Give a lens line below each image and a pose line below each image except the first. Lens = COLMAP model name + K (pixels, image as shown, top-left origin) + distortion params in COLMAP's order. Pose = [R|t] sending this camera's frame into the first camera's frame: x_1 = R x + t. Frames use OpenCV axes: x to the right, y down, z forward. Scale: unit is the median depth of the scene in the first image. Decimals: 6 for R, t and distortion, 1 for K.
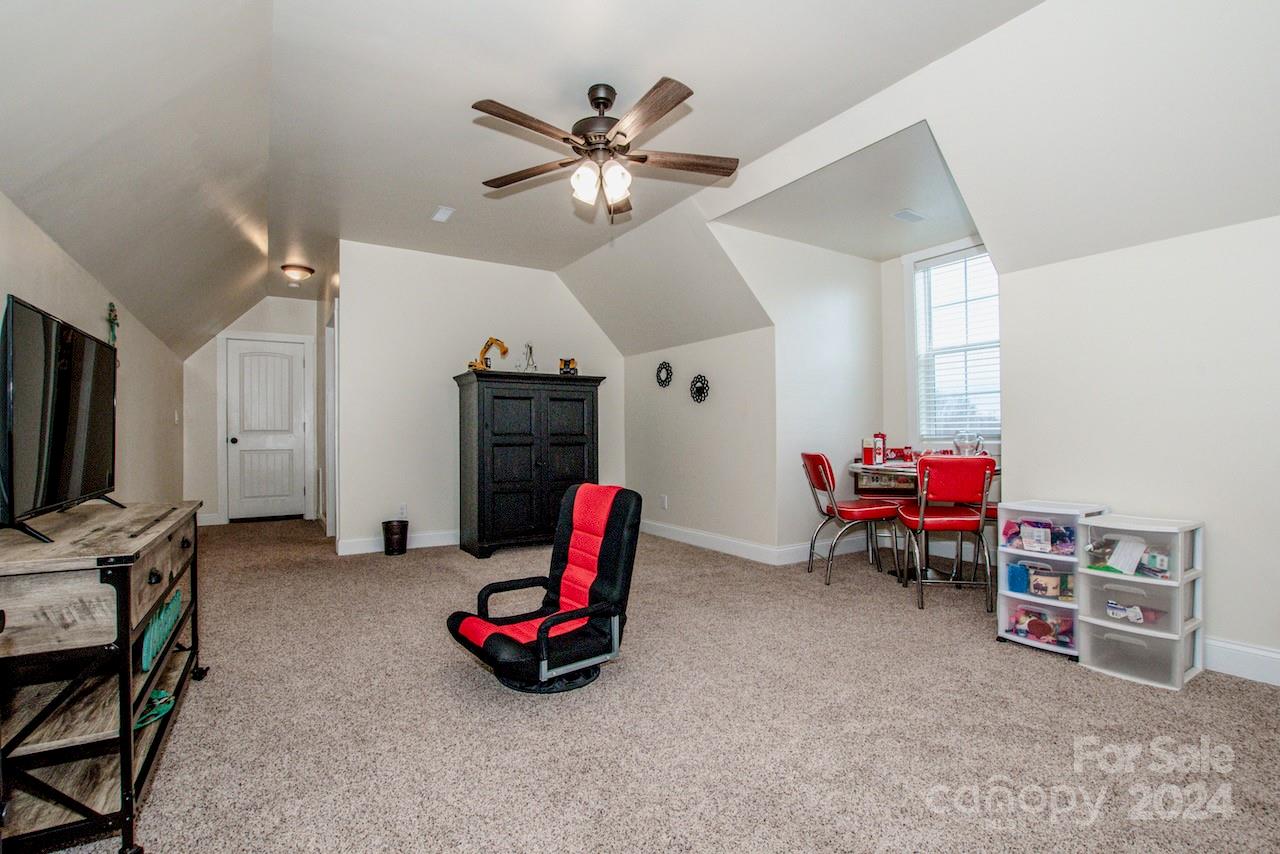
lens RADIAL K [[566.2, 0, 640.0], [0, 566.2, 427.0], [0, 0, 1]] dist [-0.032596, 0.000300]
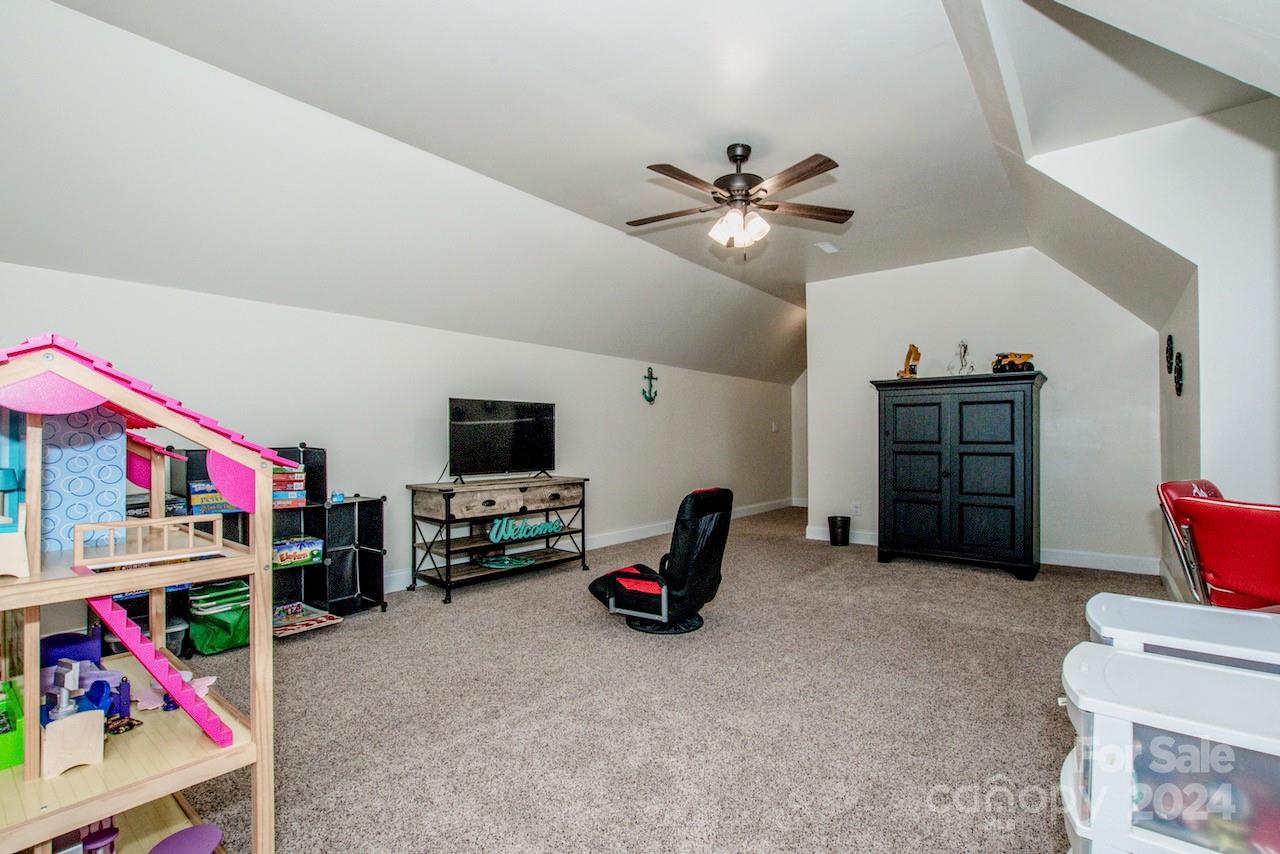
lens RADIAL K [[566.2, 0, 640.0], [0, 566.2, 427.0], [0, 0, 1]] dist [-0.032596, 0.000300]
pose [[0.355713, -0.012687, -0.934509, 0.508833], [0.013517, 0.999873, -0.008429, -0.012057], [0.934497, -0.009634, 0.355840, 0.214465]]
